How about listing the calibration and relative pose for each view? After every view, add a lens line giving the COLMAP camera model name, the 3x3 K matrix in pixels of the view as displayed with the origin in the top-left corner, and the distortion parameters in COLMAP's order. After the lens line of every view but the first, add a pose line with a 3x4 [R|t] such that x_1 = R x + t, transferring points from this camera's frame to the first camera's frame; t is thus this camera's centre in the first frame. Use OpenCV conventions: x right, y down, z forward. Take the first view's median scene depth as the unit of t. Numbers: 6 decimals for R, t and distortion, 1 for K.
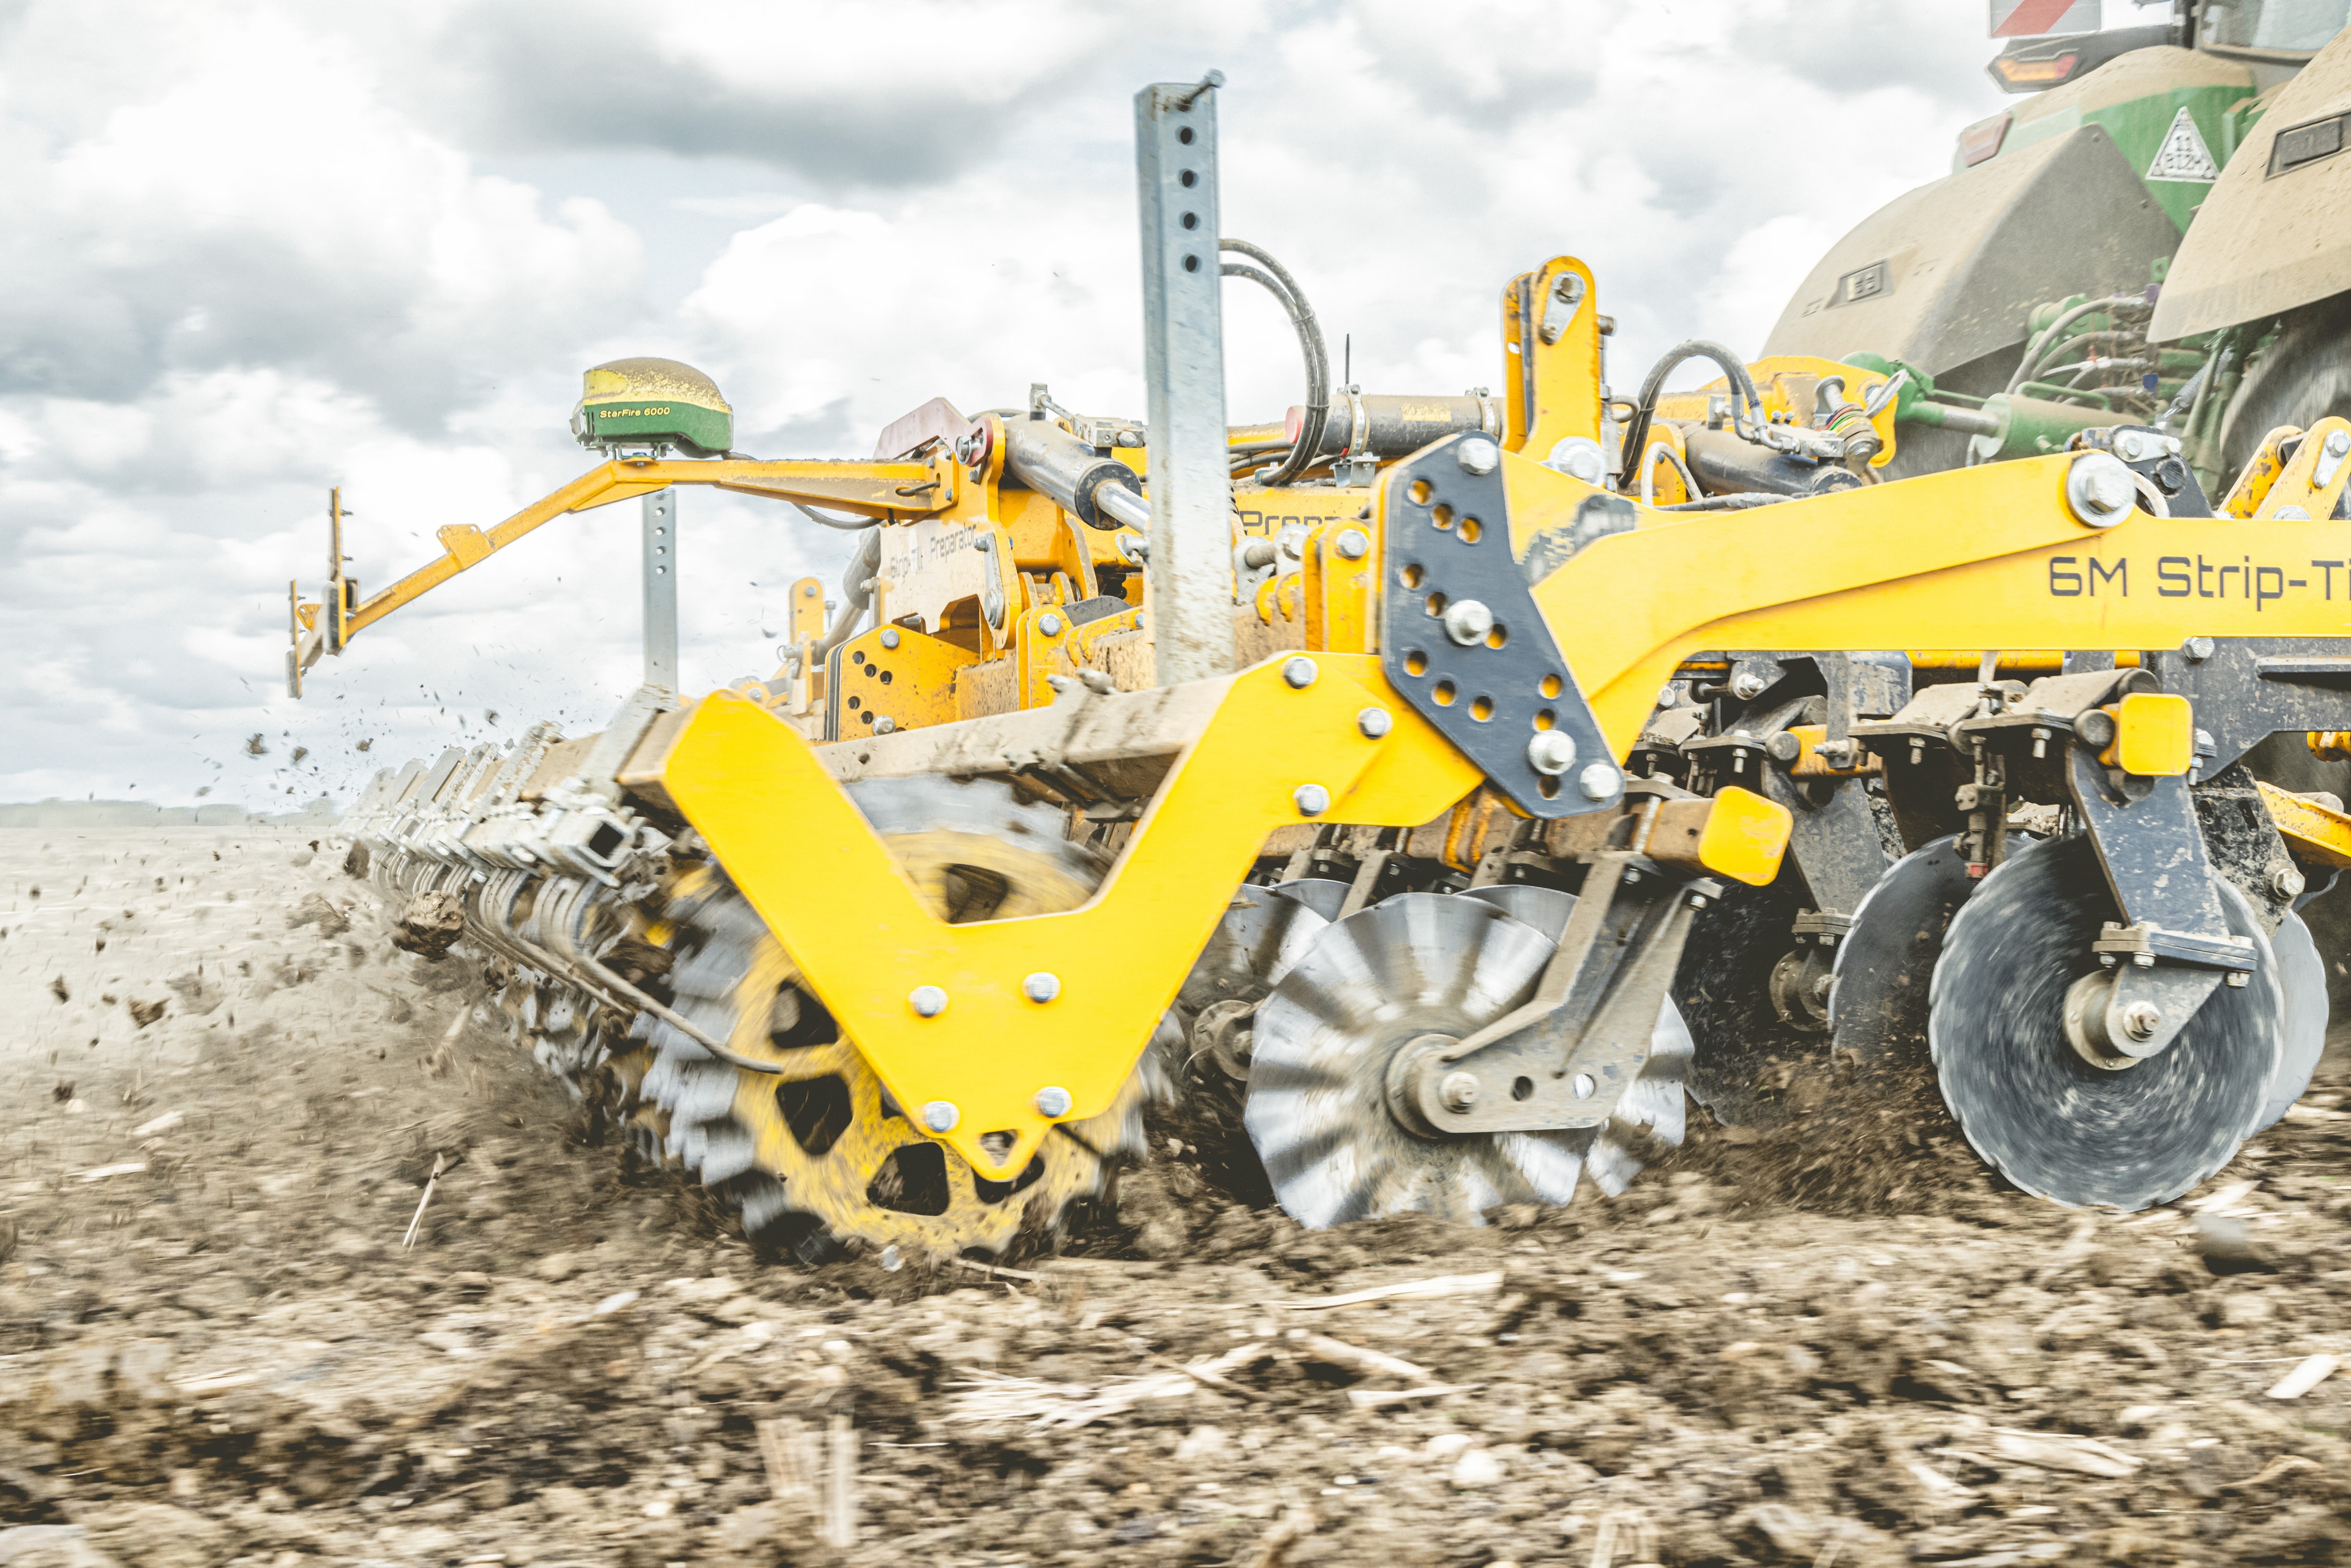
lens RADIAL K [[3443.9, 0, 1175.0], [0, 3443.9, 788.9], [0, 0, 1]] dist [0.024715, 0.000000]
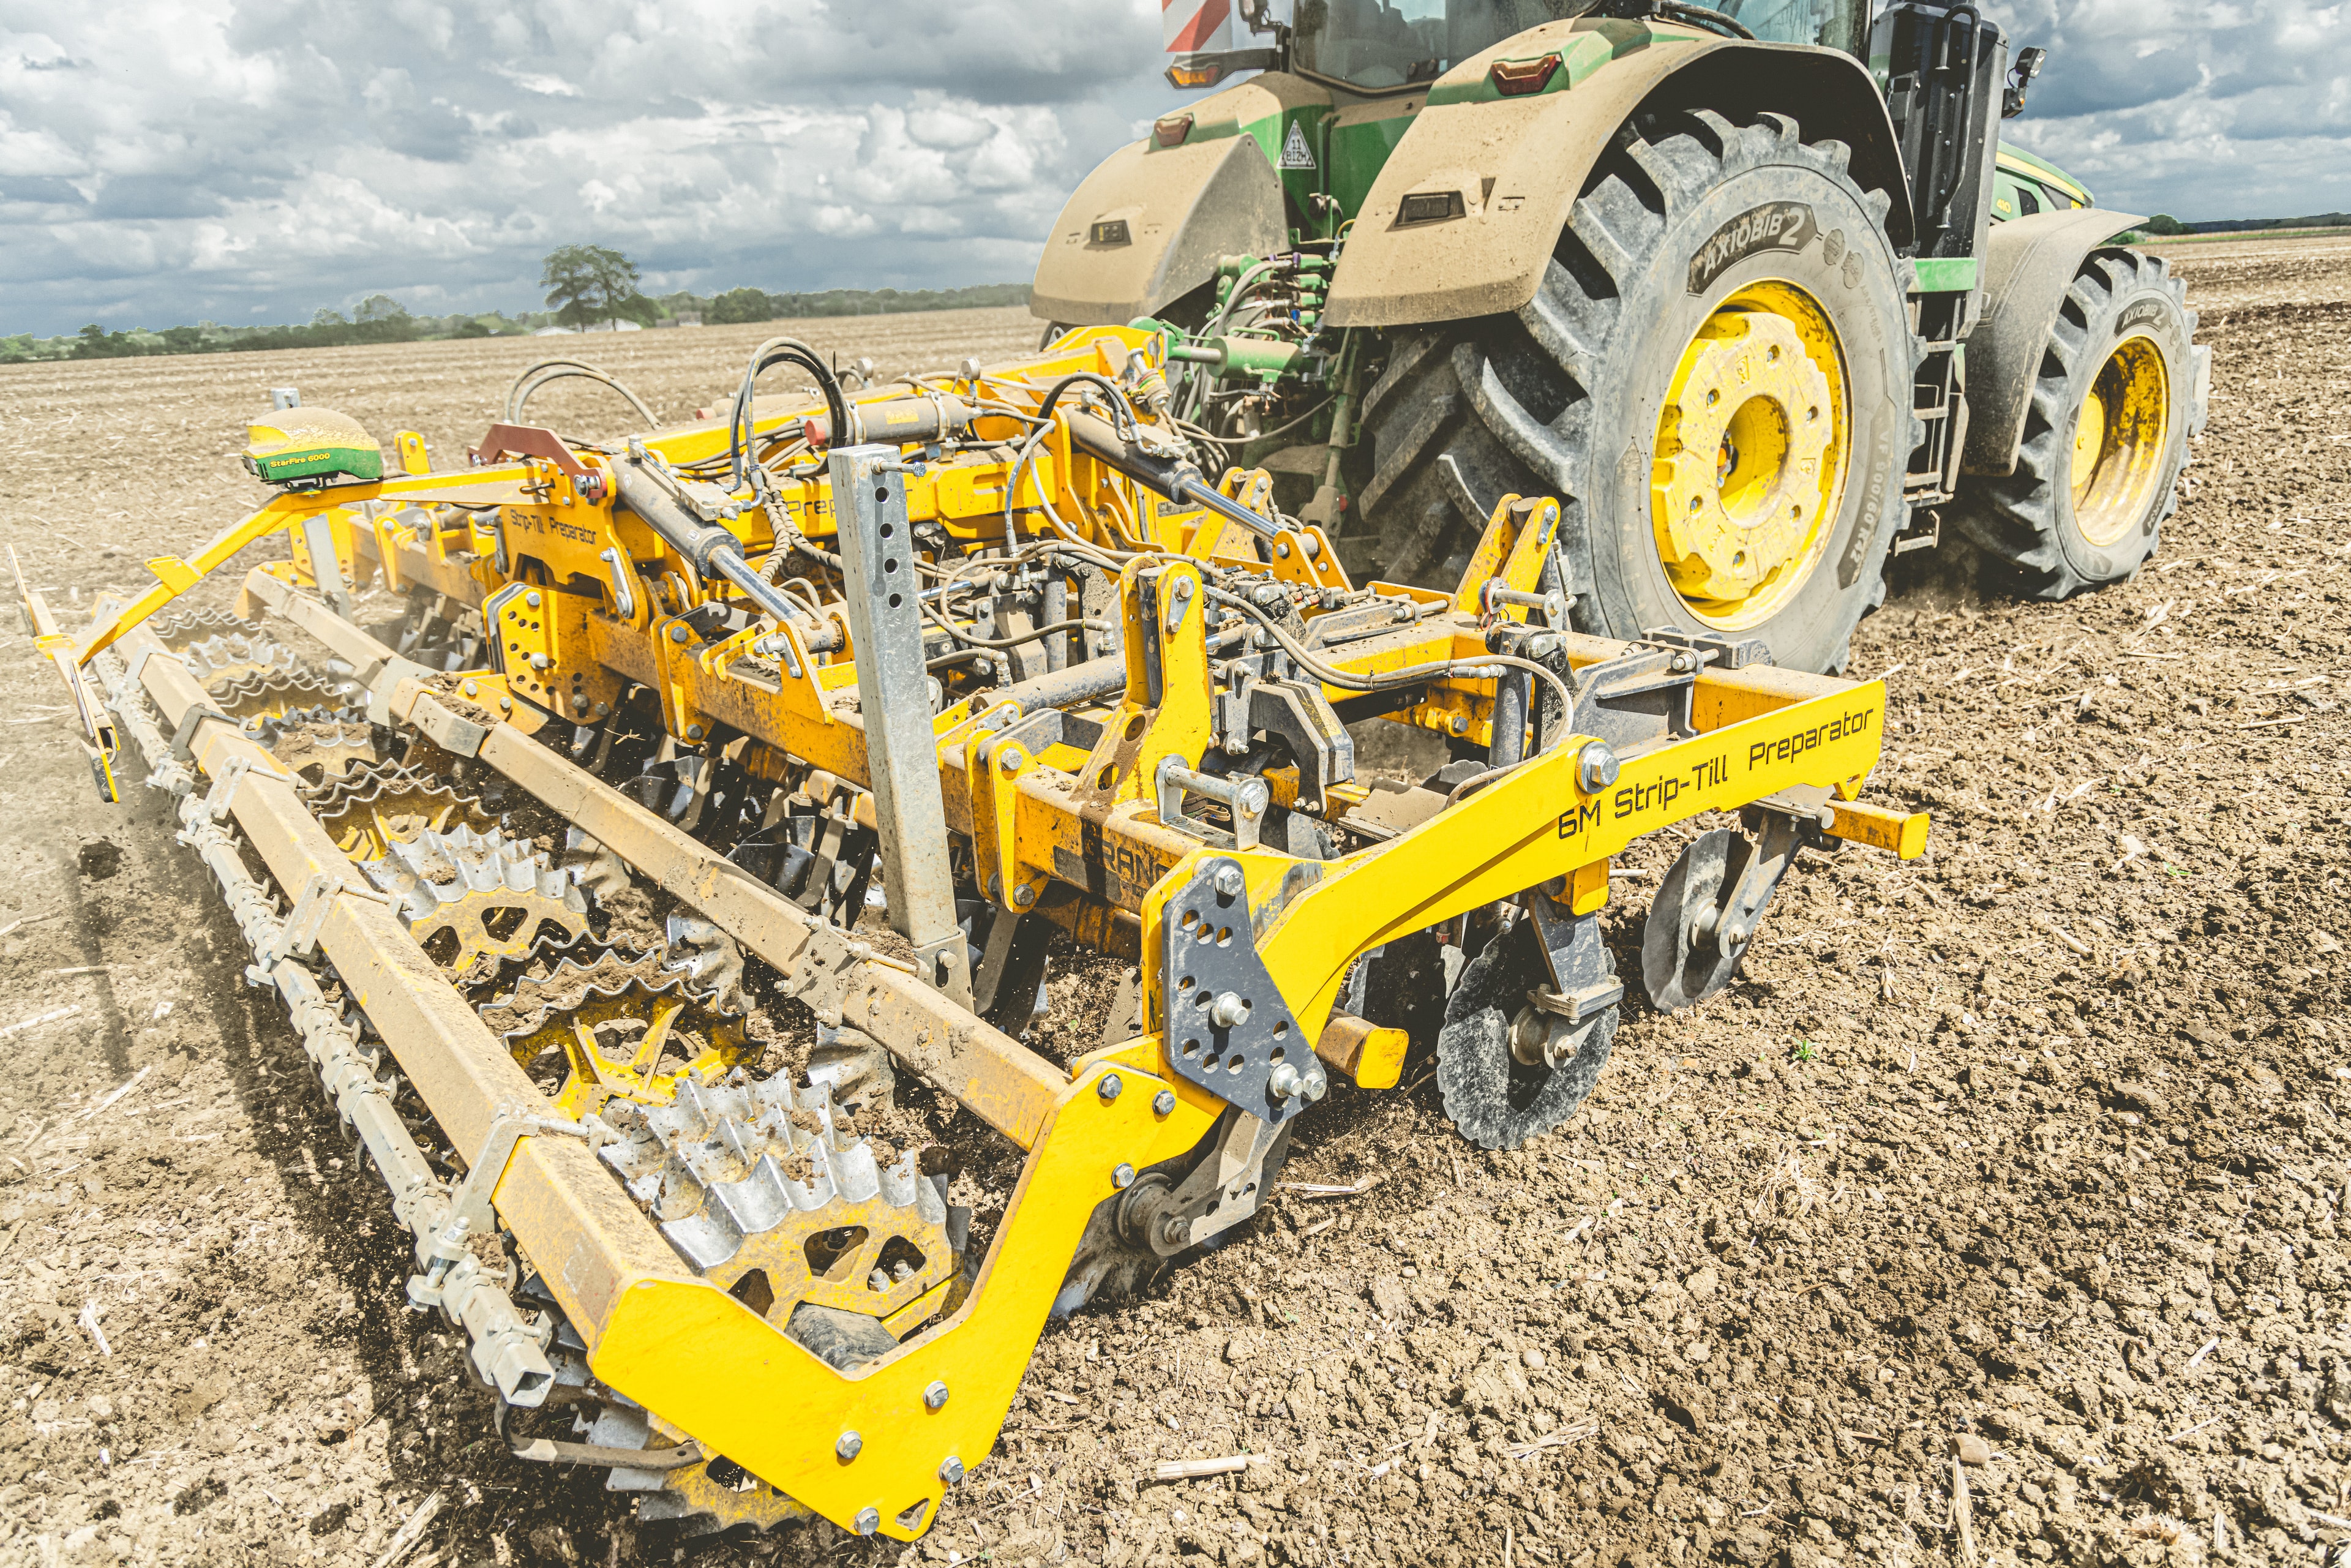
lens RADIAL K [[1595.7, 0, 1178.1], [0, 1595.7, 781.3], [0, 0, 1]] dist [0.001673, 0.000028]
pose [[0.930743, -0.146143, 0.335200, -0.105274], [0.023710, 0.938856, 0.343494, -0.301254], [-0.364903, -0.311757, 0.877299, 0.481990]]
